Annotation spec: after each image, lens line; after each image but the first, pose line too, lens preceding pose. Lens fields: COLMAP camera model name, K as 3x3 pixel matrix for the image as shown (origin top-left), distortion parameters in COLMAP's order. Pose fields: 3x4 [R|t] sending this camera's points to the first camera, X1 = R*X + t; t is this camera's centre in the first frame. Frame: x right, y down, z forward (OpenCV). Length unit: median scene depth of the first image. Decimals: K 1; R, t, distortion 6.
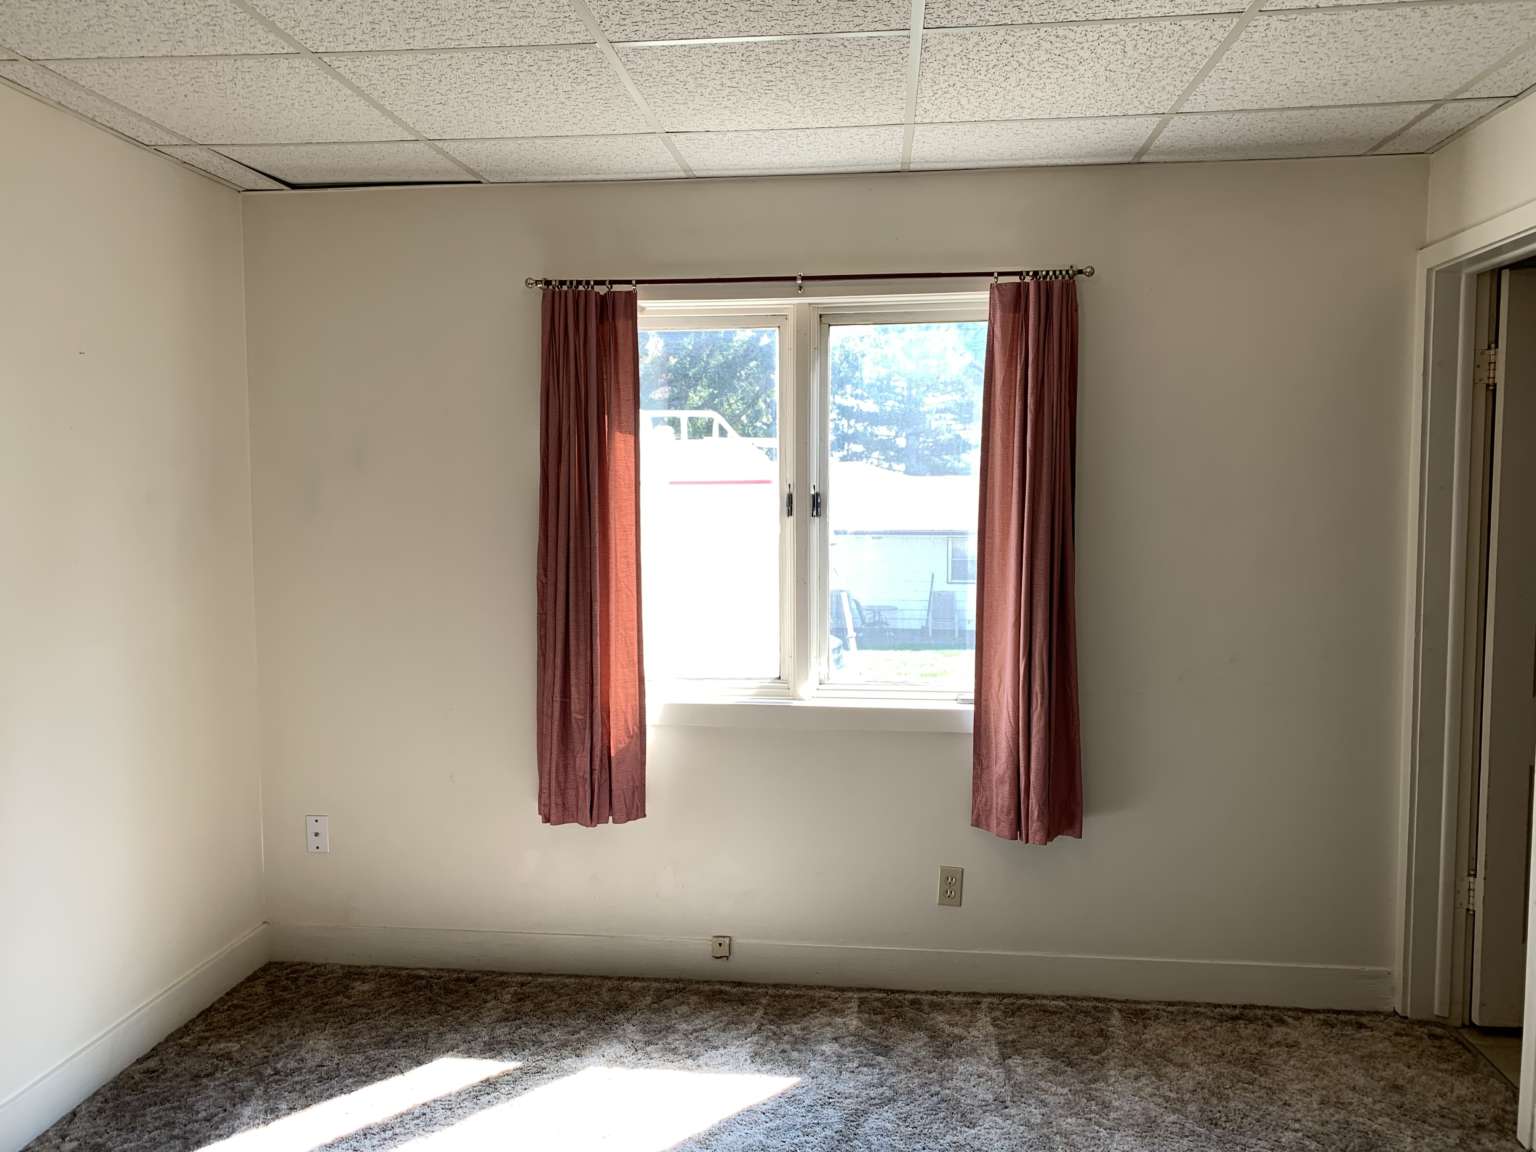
lens RADIAL K [[1195.3, 0, 764.4], [0, 1195.3, 570.7], [0, 0, 1]] dist [0.030066, -0.019208]
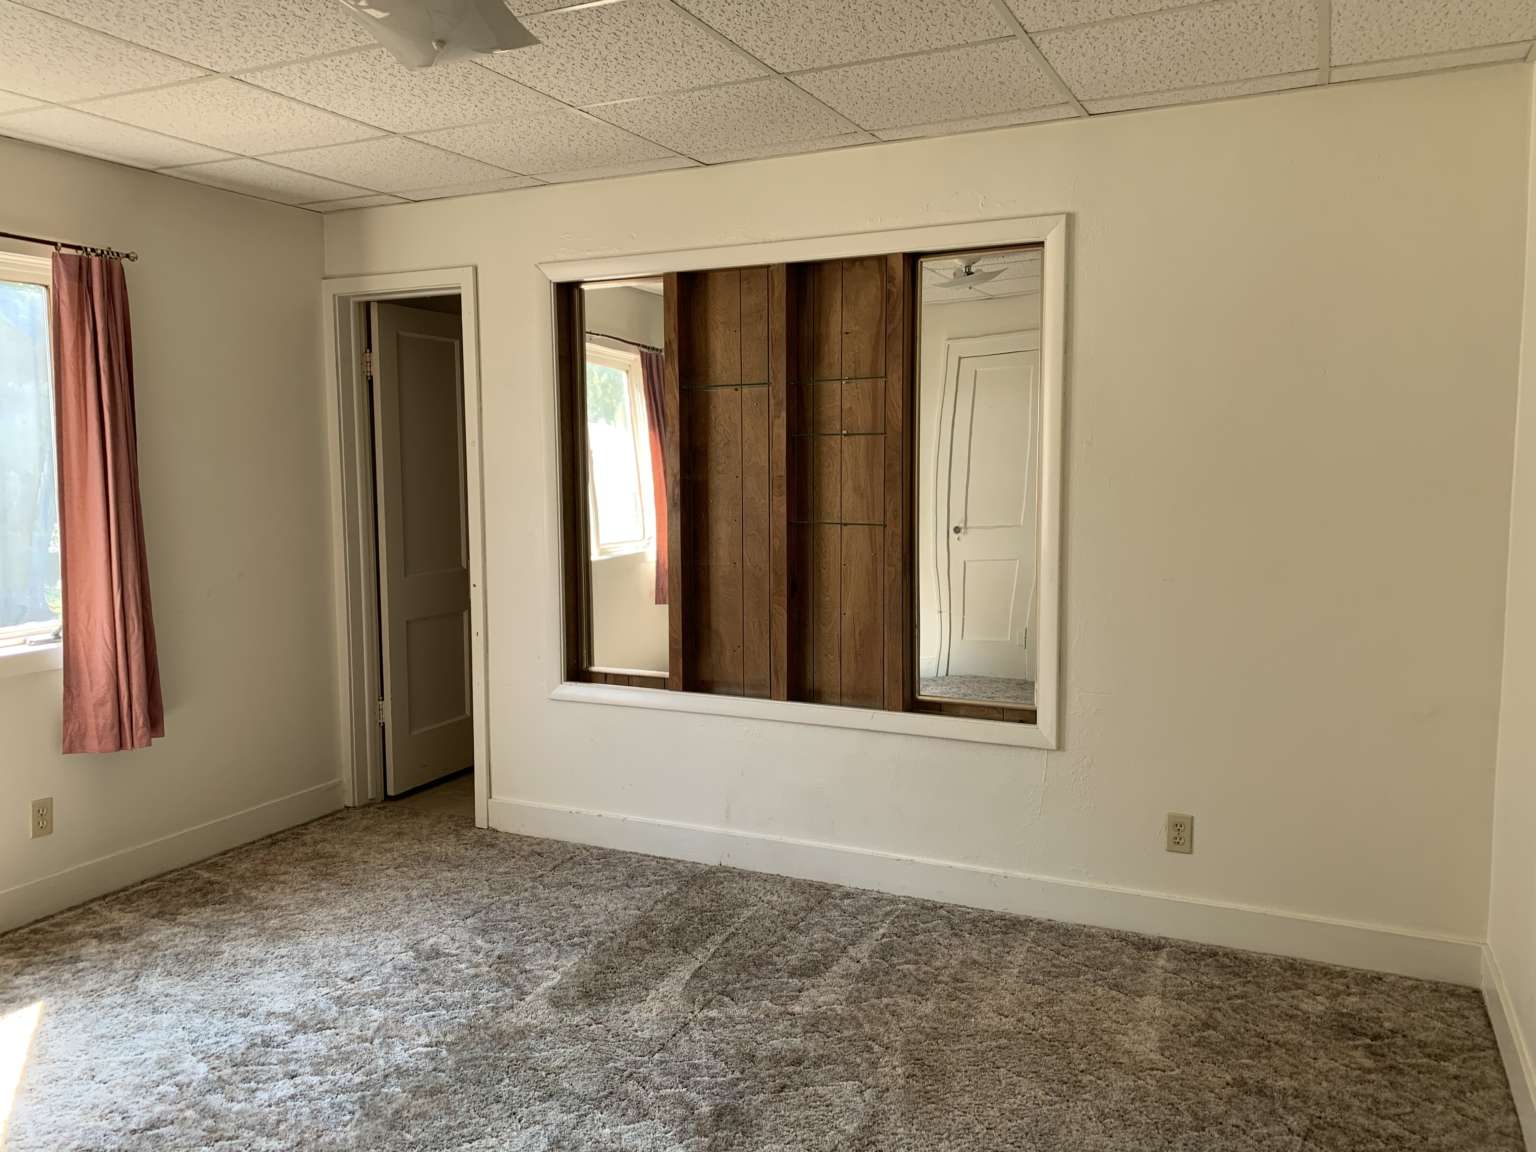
lens RADIAL K [[1195.3, 0, 766.9], [0, 1195.3, 577.8], [0, 0, 1]] dist [0.030066, -0.019208]
pose [[0.318770, -0.093657, 0.943194, -0.670382], [0.074789, 0.994489, 0.073474, 0.023804], [-0.944877, 0.047120, 0.324018, 0.041235]]
